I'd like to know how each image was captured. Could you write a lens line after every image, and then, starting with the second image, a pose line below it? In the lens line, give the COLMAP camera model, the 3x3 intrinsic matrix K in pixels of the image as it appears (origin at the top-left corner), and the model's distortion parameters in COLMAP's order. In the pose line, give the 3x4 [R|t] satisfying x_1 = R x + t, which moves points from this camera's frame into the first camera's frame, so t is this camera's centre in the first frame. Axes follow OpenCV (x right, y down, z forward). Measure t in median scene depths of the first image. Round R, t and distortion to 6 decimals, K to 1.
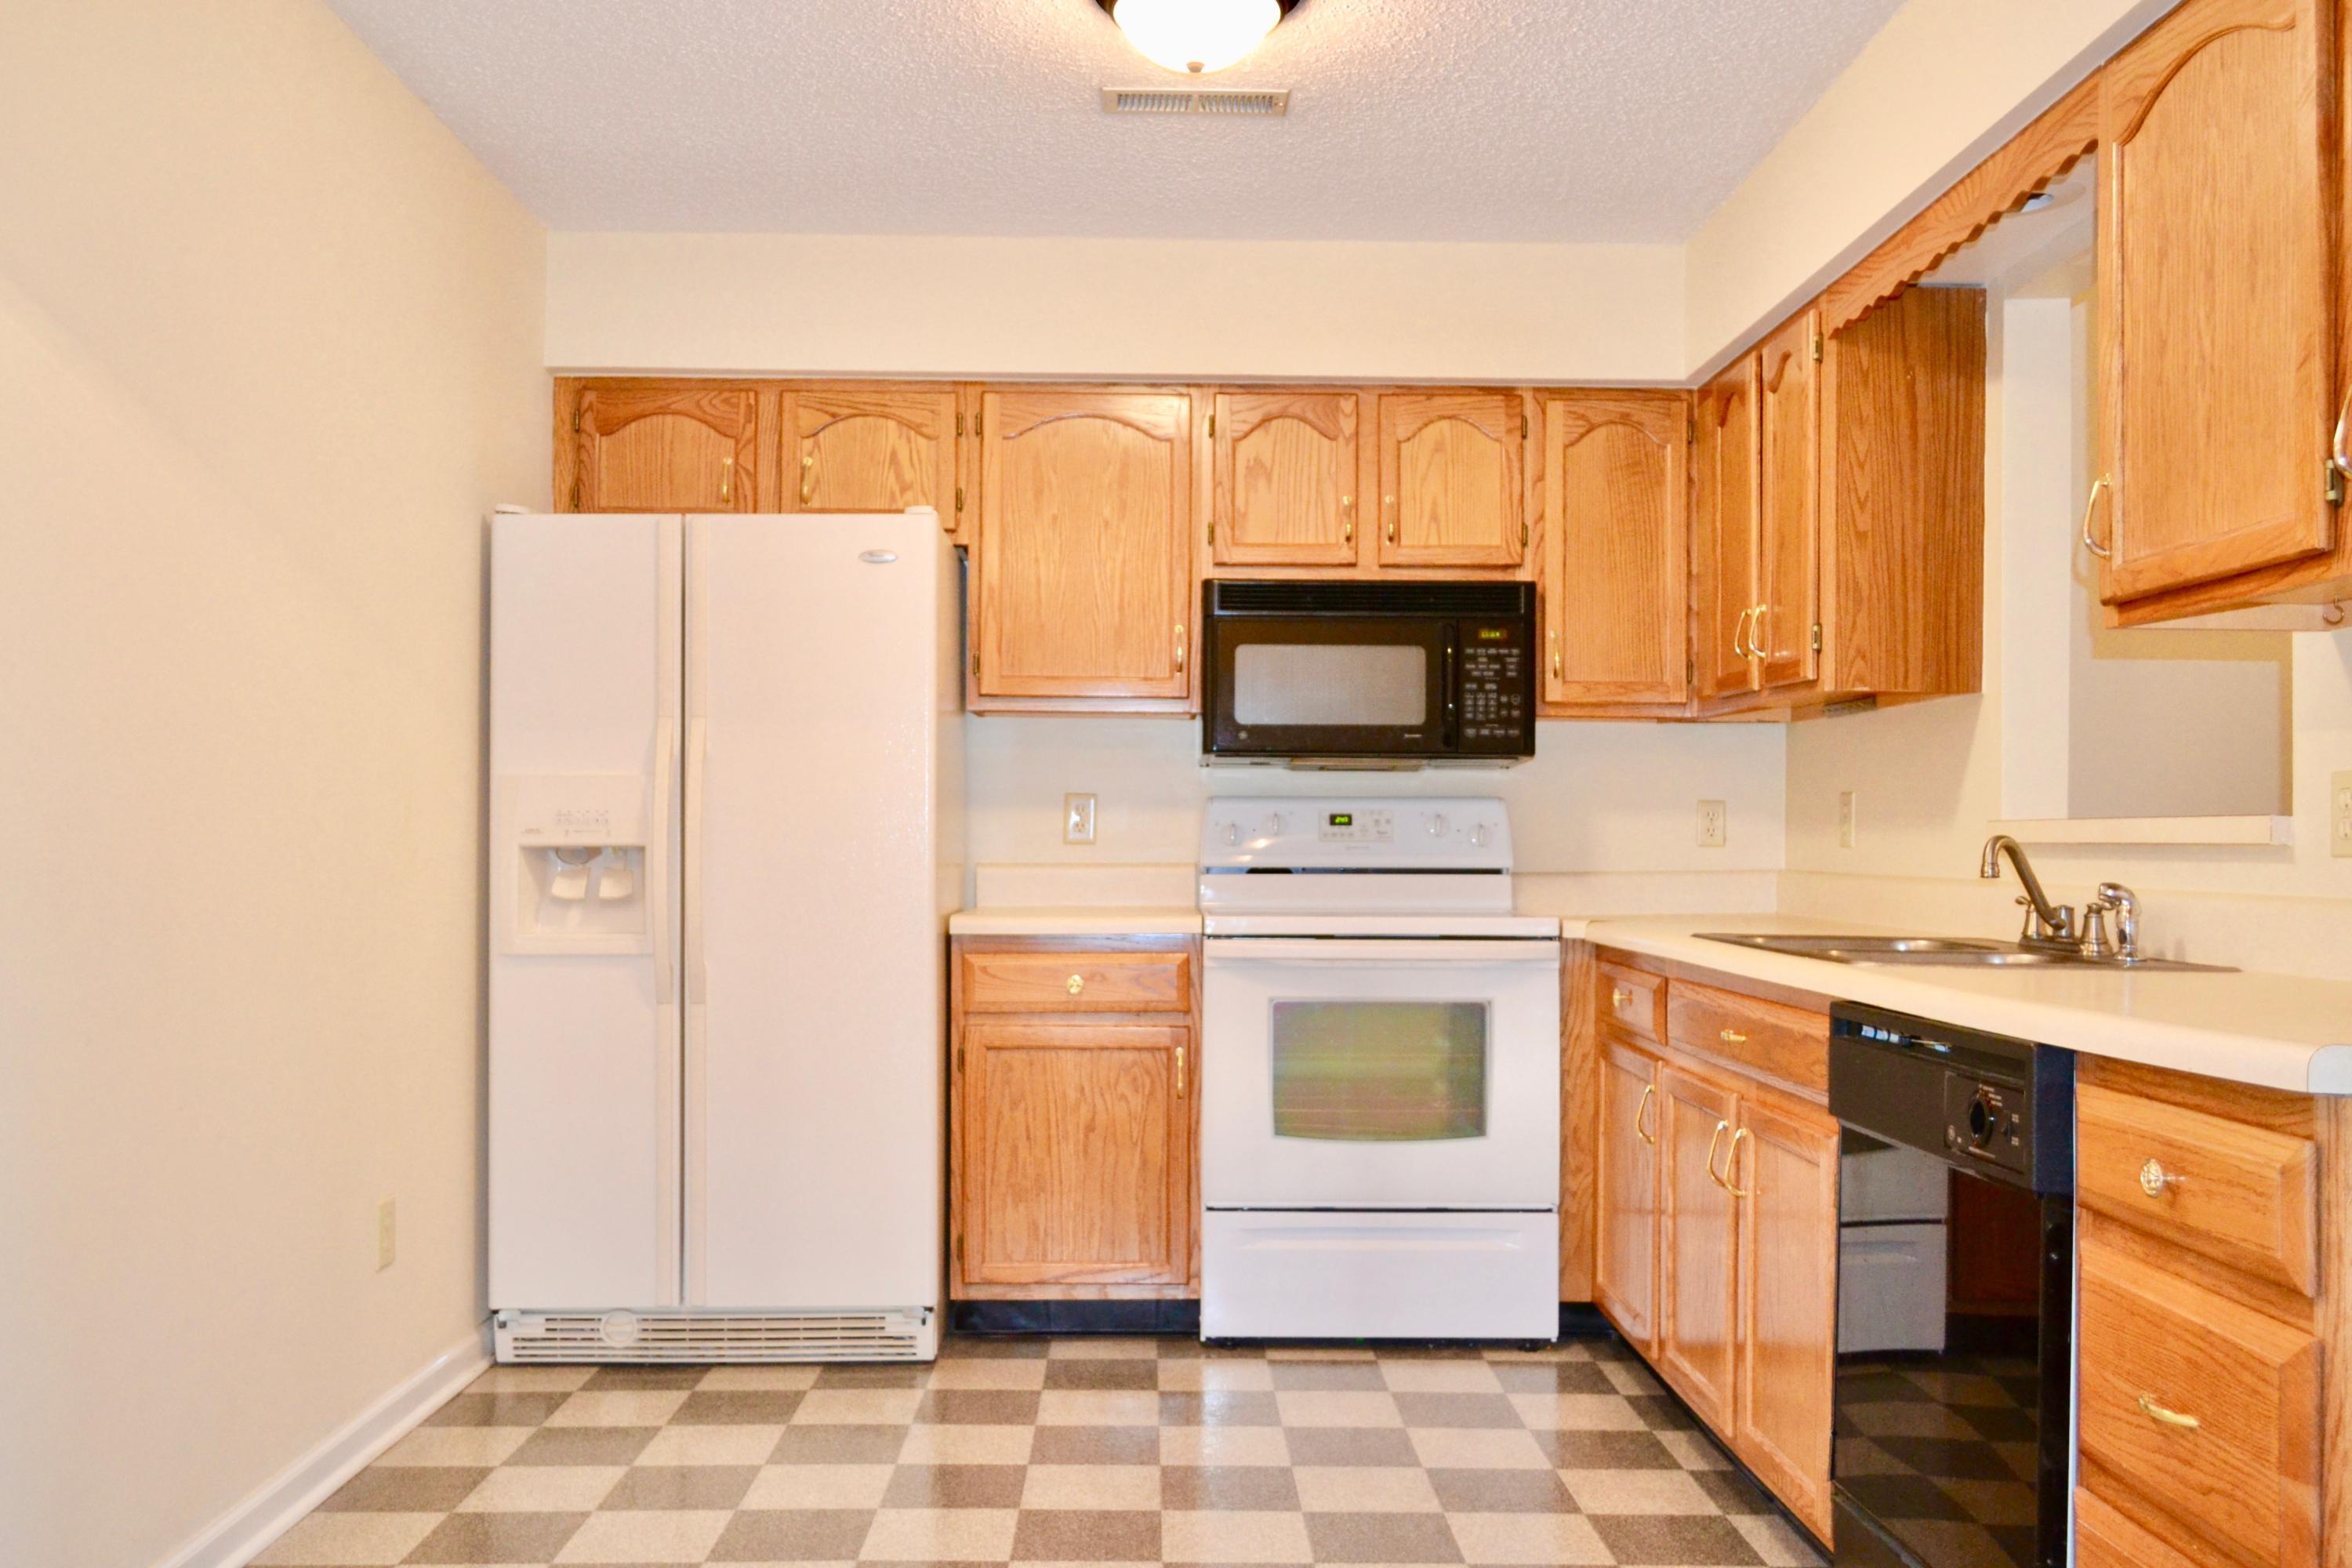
lens RADIAL K [[1936.2, 0, 1176.0], [0, 1936.2, 784.0], [0, 0, 1]] dist [-0.005483, 0.009841]
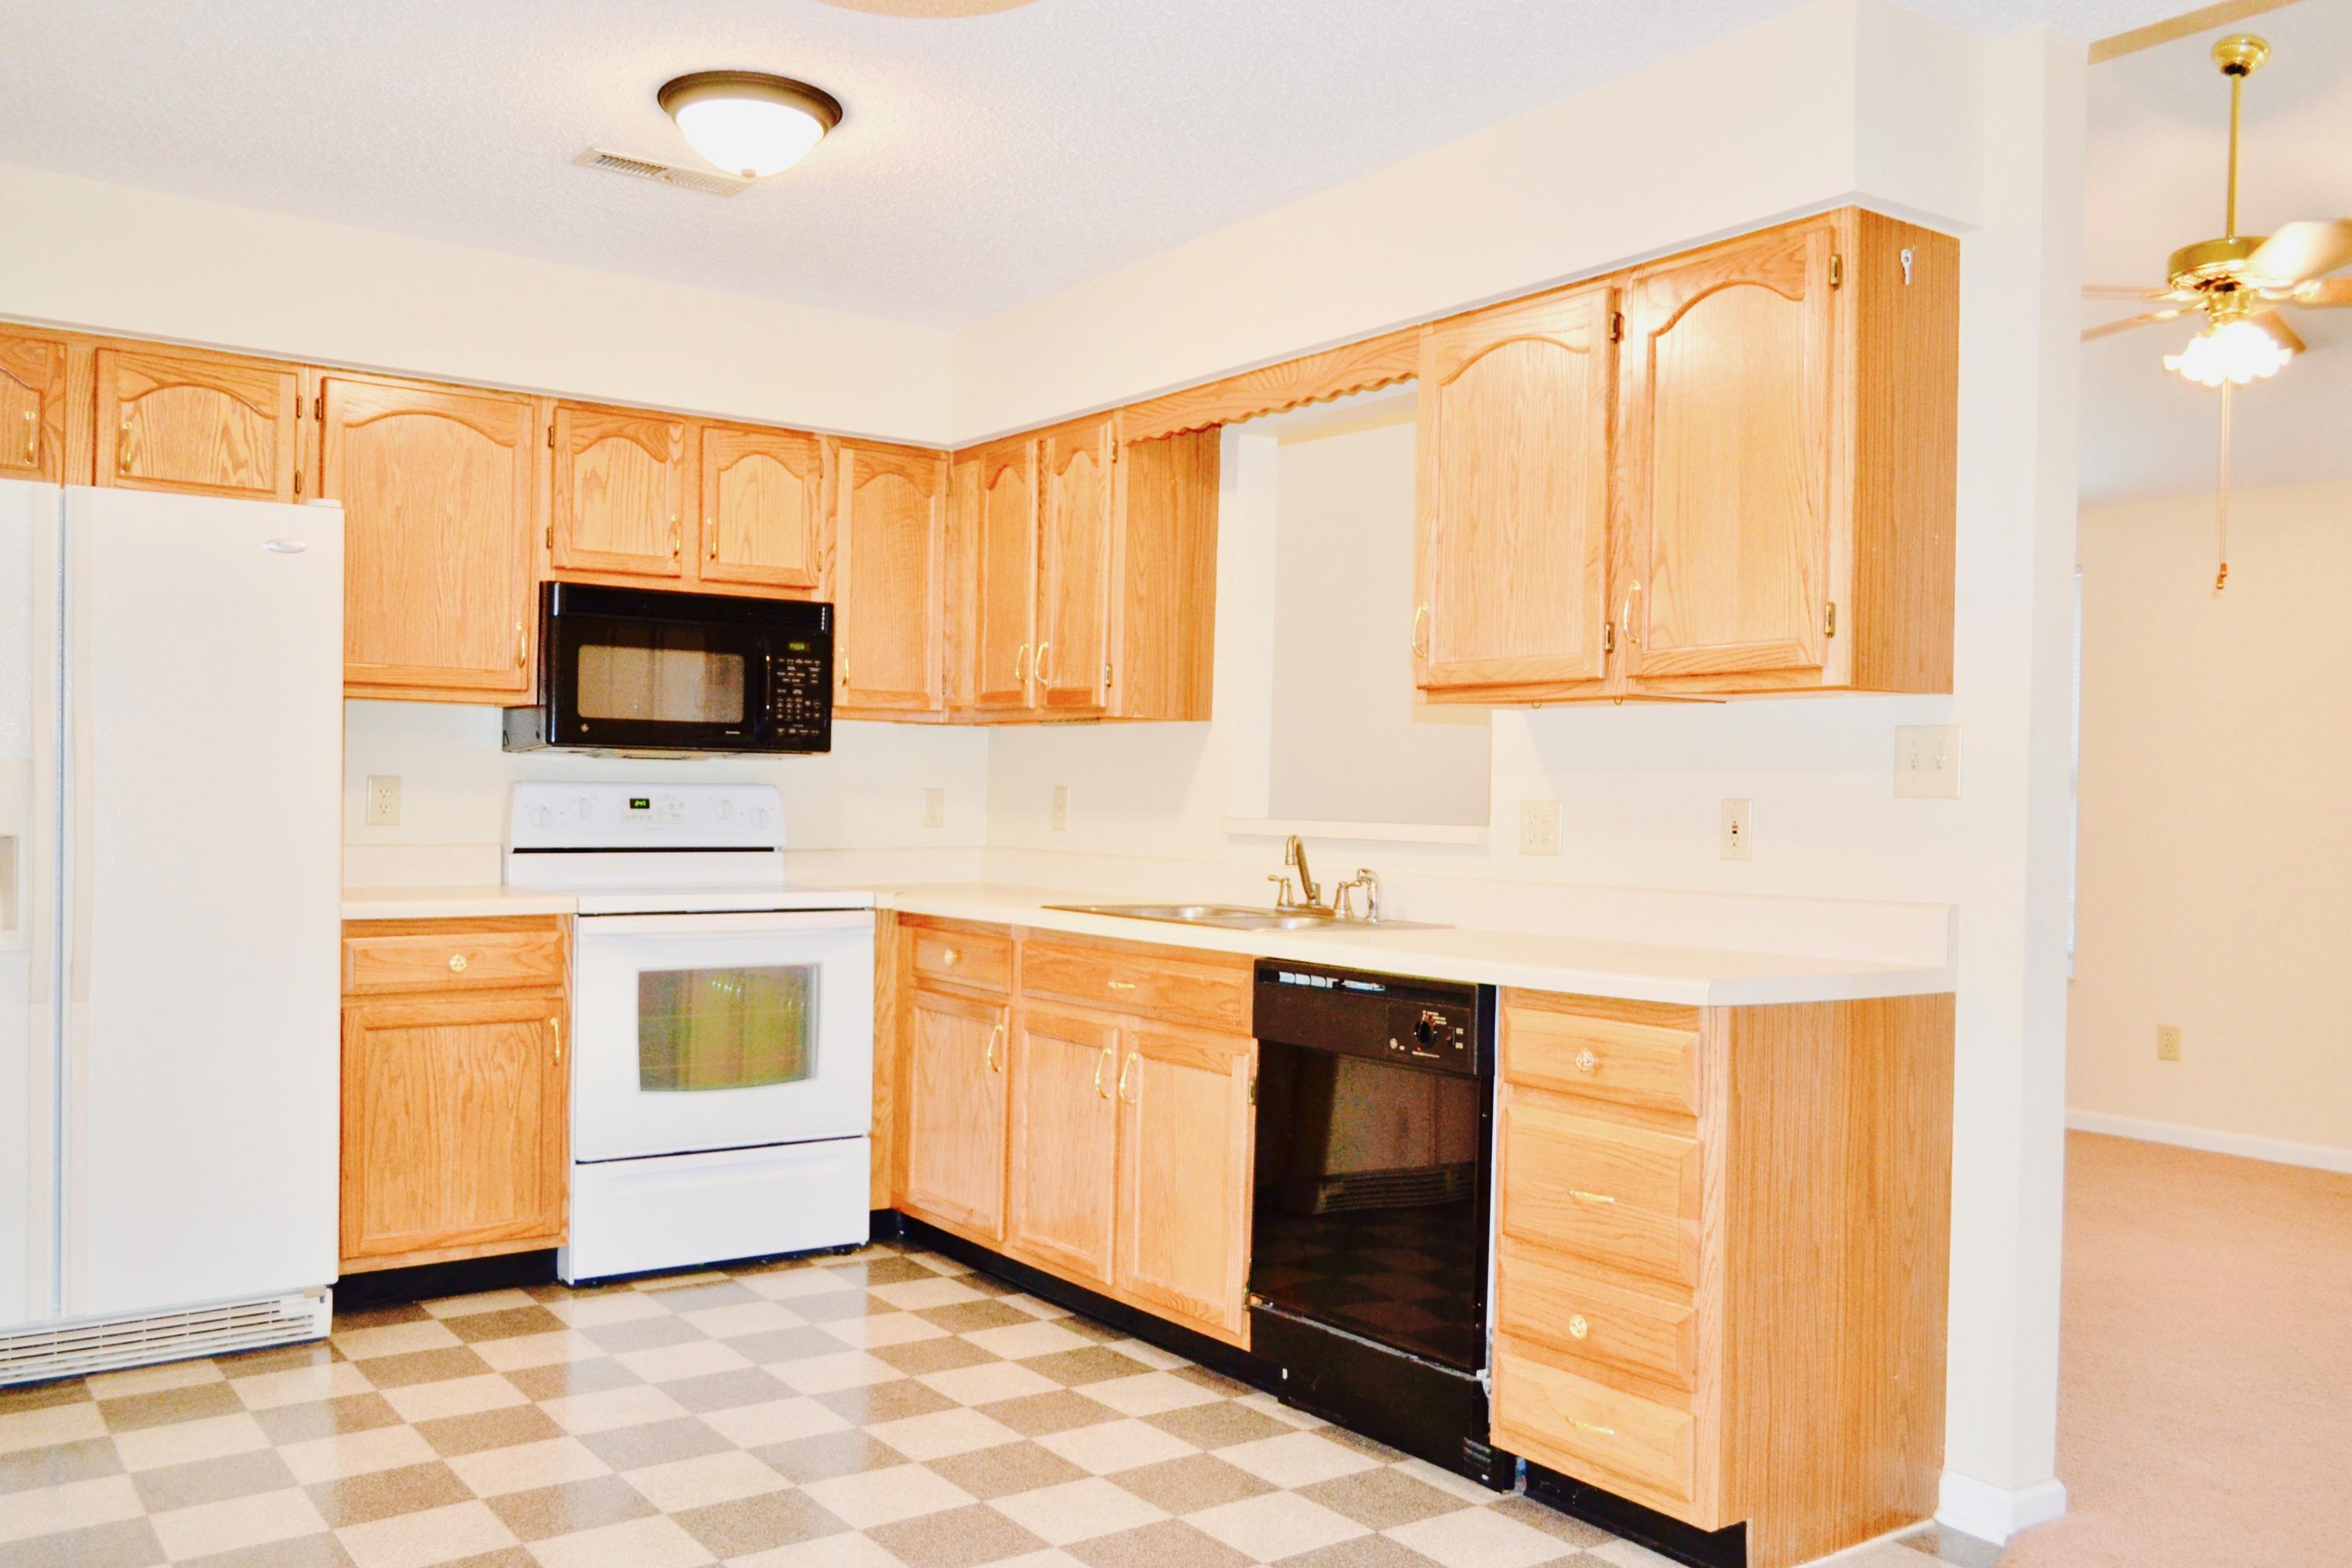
lens RADIAL K [[1870.8, 0, 1193.6], [0, 1870.8, 785.7], [0, 0, 1]] dist [-0.022425, 0.035133]
pose [[0.824087, 0.012291, 0.566330, -0.296499], [-0.028505, 0.999398, 0.019790, -0.024997], [-0.565746, -0.032452, 0.823941, -0.061713]]
